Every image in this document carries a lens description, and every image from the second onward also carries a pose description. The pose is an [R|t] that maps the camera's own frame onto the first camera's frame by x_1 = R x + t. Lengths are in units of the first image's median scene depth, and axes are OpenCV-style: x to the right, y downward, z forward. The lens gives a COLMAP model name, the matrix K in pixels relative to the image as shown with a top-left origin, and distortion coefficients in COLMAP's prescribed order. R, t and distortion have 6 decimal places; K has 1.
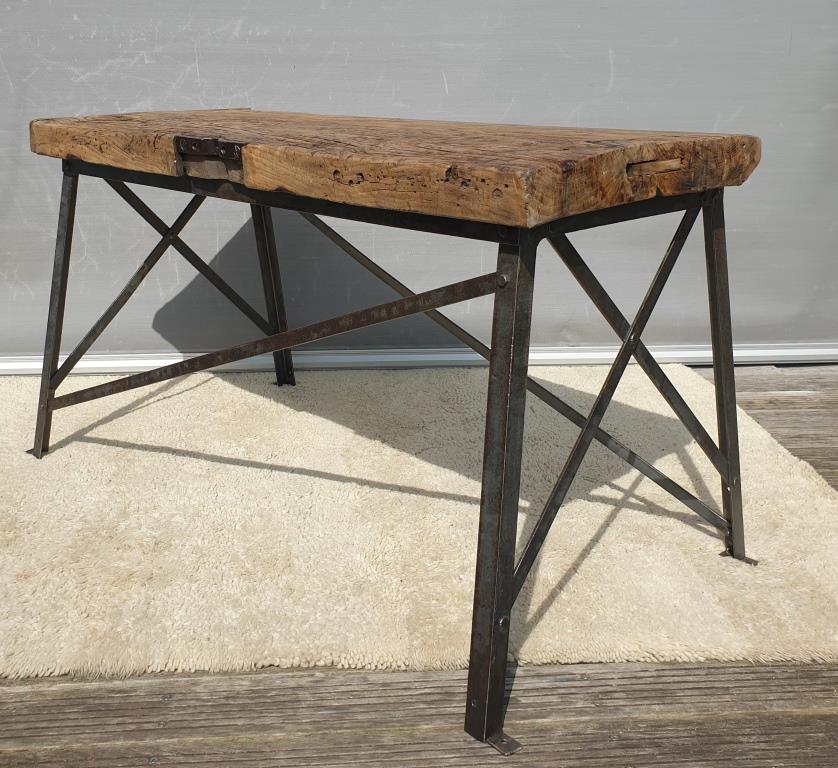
lens RADIAL K [[1009.7, 0, 352.7], [0, 1009.7, 274.2], [0, 0, 1]] dist [0.014558, 0.000000]
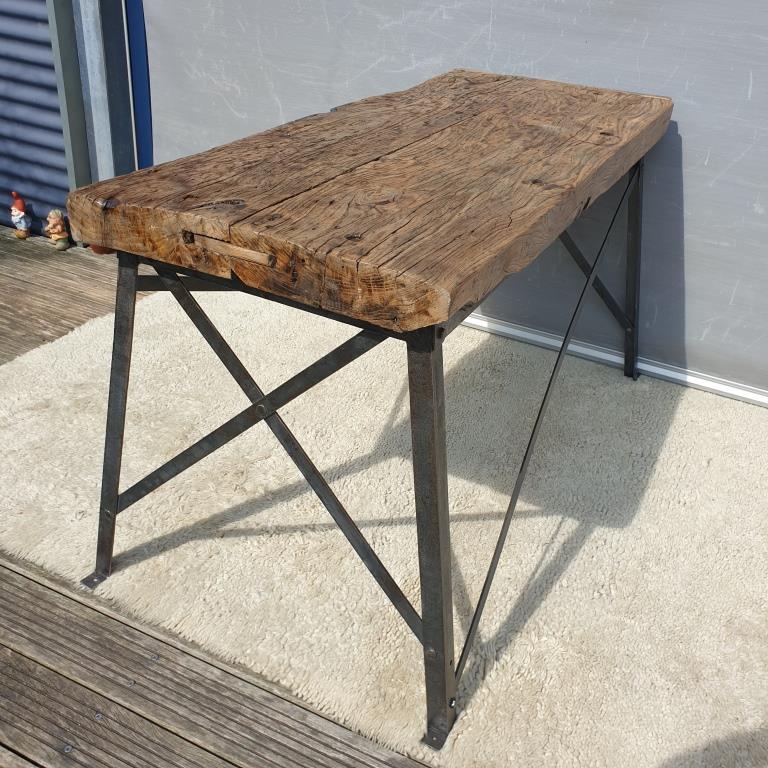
lens RADIAL K [[799.1, 0, 388.5], [0, 799.1, 376.4], [0, 0, 1]] dist [0.012996, 0.000000]
pose [[0.870758, 0.304446, -0.386125, 0.251717], [-0.174774, 0.925620, 0.335682, -0.202157], [0.459602, -0.224813, 0.859200, 0.295537]]
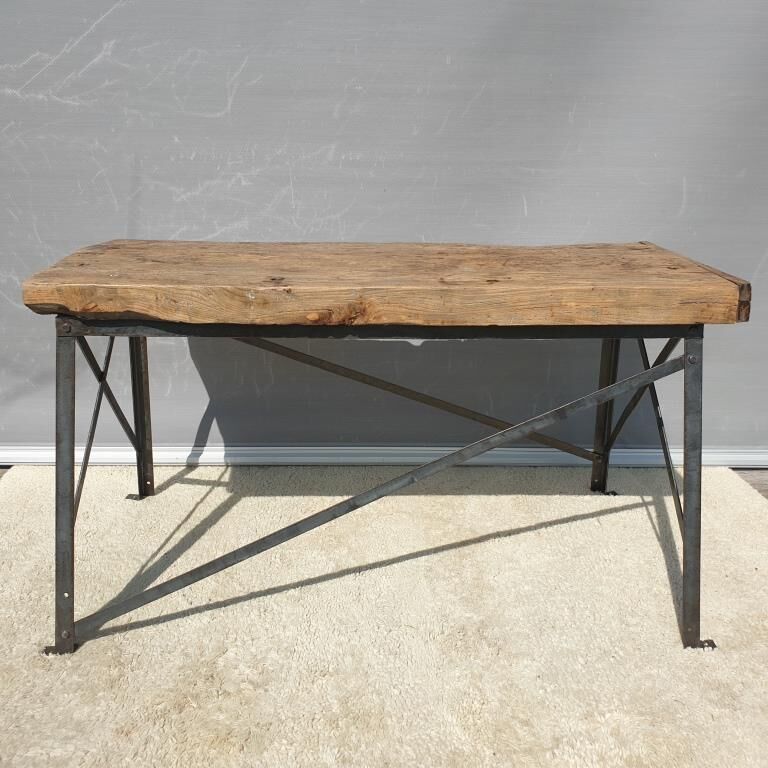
lens RADIAL K [[799.1, 0, 385.7], [0, 799.1, 374.4], [0, 0, 1]] dist [0.012996, 0.000000]
pose [[0.999556, 0.023309, -0.018558, -0.050661], [-0.021351, 0.994811, 0.099477, -0.141431], [0.020780, -0.099037, 0.994867, 0.215875]]
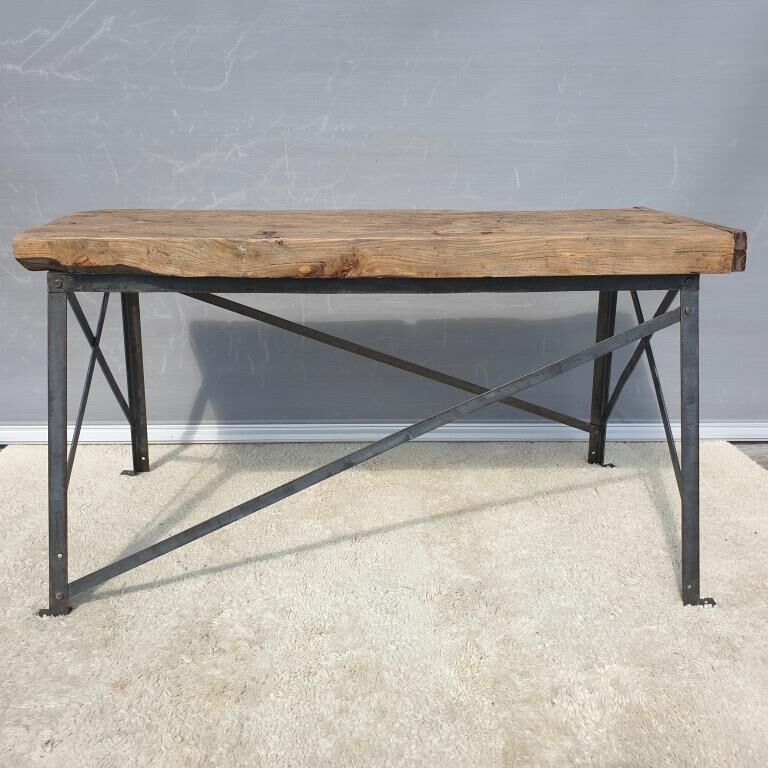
lens RADIAL K [[799.1, 0, 380.6], [0, 799.1, 378.9], [0, 0, 1]] dist [0.012996, 0.000000]
pose [[0.999679, 0.013706, -0.021315, -0.046731], [-0.011737, 0.995878, 0.089935, -0.080380], [0.022460, -0.089656, 0.995720, 0.216162]]
